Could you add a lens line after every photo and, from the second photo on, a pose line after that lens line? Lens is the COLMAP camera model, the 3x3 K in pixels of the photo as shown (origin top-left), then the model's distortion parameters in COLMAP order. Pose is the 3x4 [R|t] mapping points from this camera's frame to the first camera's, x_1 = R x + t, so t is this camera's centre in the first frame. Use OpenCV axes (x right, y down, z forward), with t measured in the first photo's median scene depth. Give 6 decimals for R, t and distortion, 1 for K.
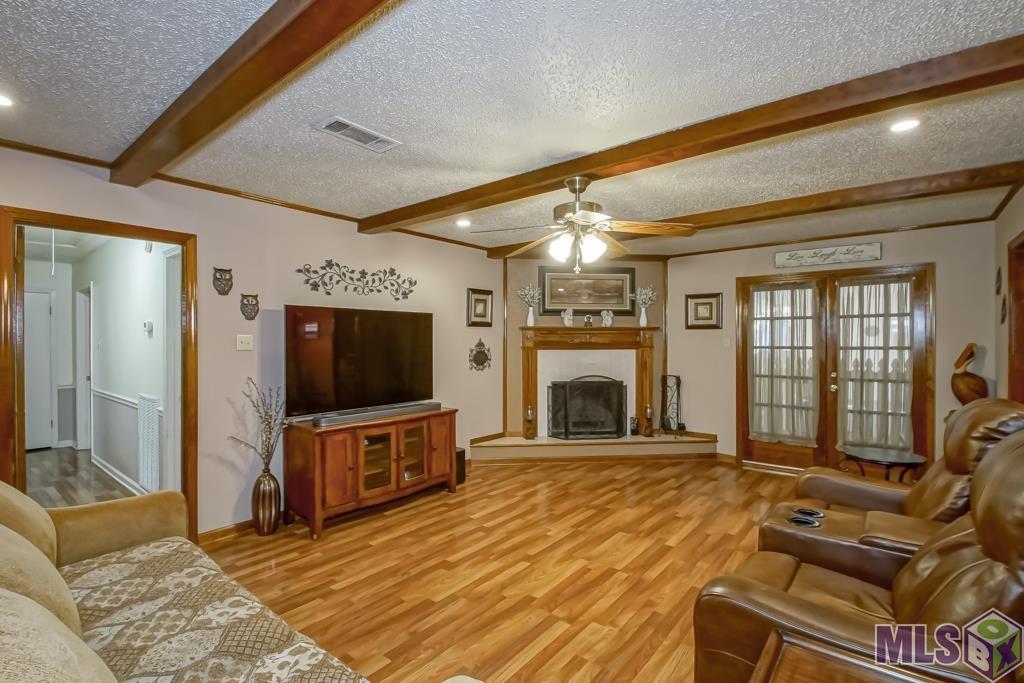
lens RADIAL K [[469.2, 0, 478.5], [0, 469.2, 341.9], [0, 0, 1]] dist [-0.025944, -0.000386]
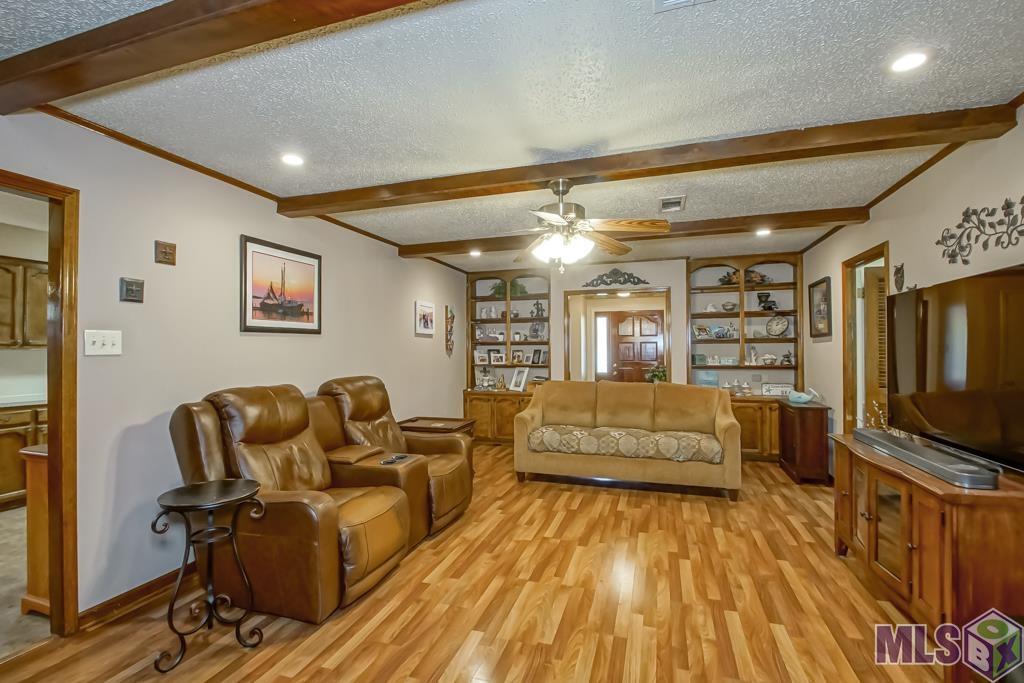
lens RADIAL K [[481.7, 0, 493.7], [0, 481.7, 346.8], [0, 0, 1]] dist [0.000308, -0.000033]
pose [[-0.921164, 0.006932, -0.389112, 0.429719], [0.008762, 0.999957, -0.002930, 0.007936], [0.389075, -0.006109, -0.921186, 1.081791]]
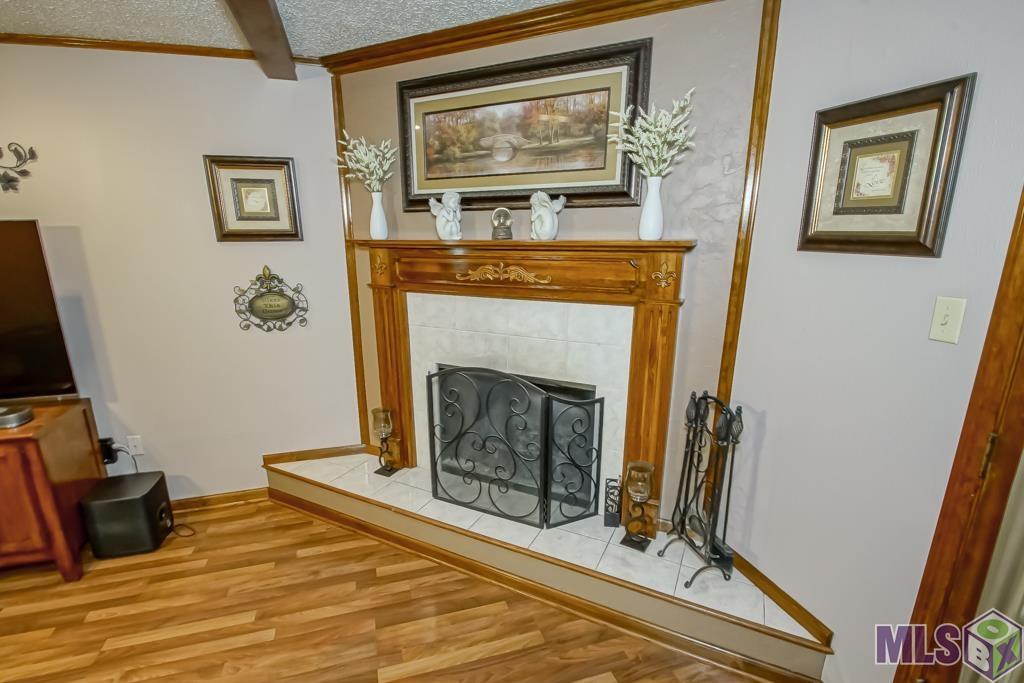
lens RADIAL K [[477.1, 0, 499.2], [0, 477.1, 359.2], [0, 0, 1]] dist [-0.001331, -0.000626]
pose [[0.848663, 0.132542, -0.512059, 0.516499], [0.004267, 0.966348, 0.257202, -0.044070], [0.528918, -0.220463, 0.819538, 0.764979]]
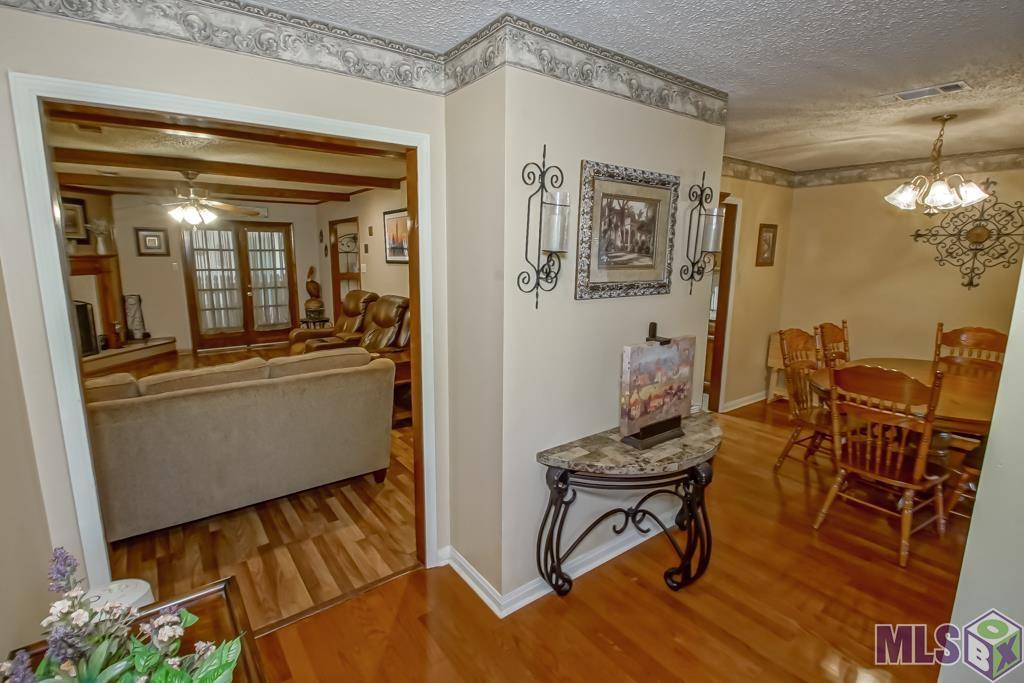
lens RADIAL K [[482.3, 0, 504.9], [0, 482.3, 339.1], [0, 0, 1]] dist [0.016964, -0.019387]
pose [[0.201677, -0.168095, 0.964920, -0.719180], [-0.004266, 0.985003, 0.172486, -0.042392], [-0.979443, -0.038903, 0.197935, -0.233497]]
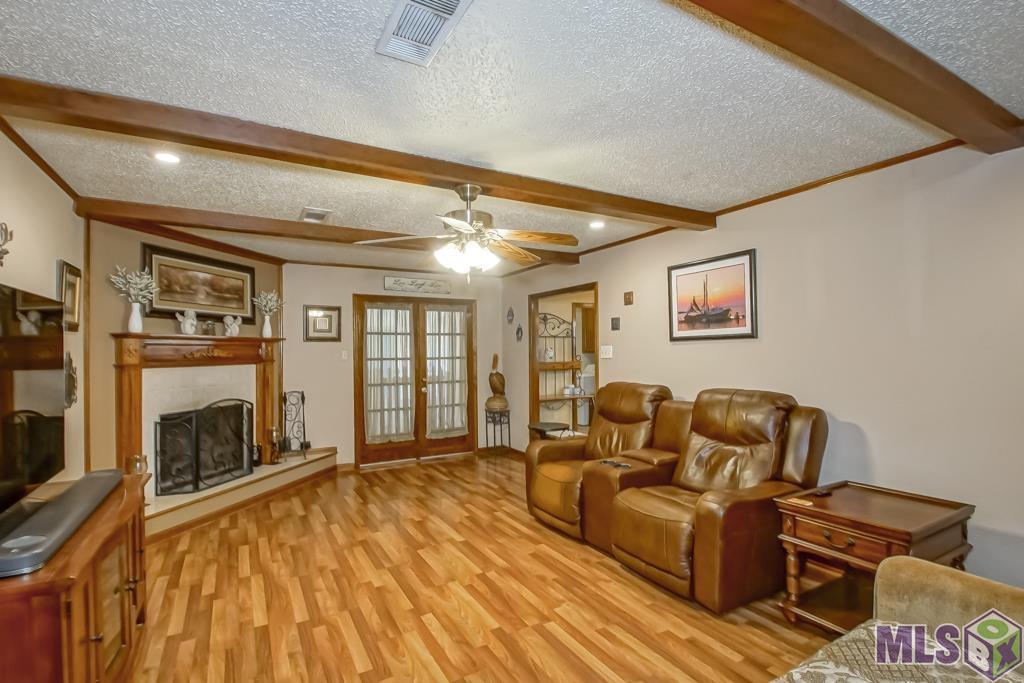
lens RADIAL K [[486.4, 0, 507.7], [0, 486.4, 350.1], [0, 0, 1]] dist [-0.001945, -0.000646]
pose [[0.324236, 0.001560, 0.945975, -0.408095], [0.009545, 0.999942, -0.004921, -0.001218], [-0.945928, 0.010625, 0.324203, 0.338723]]
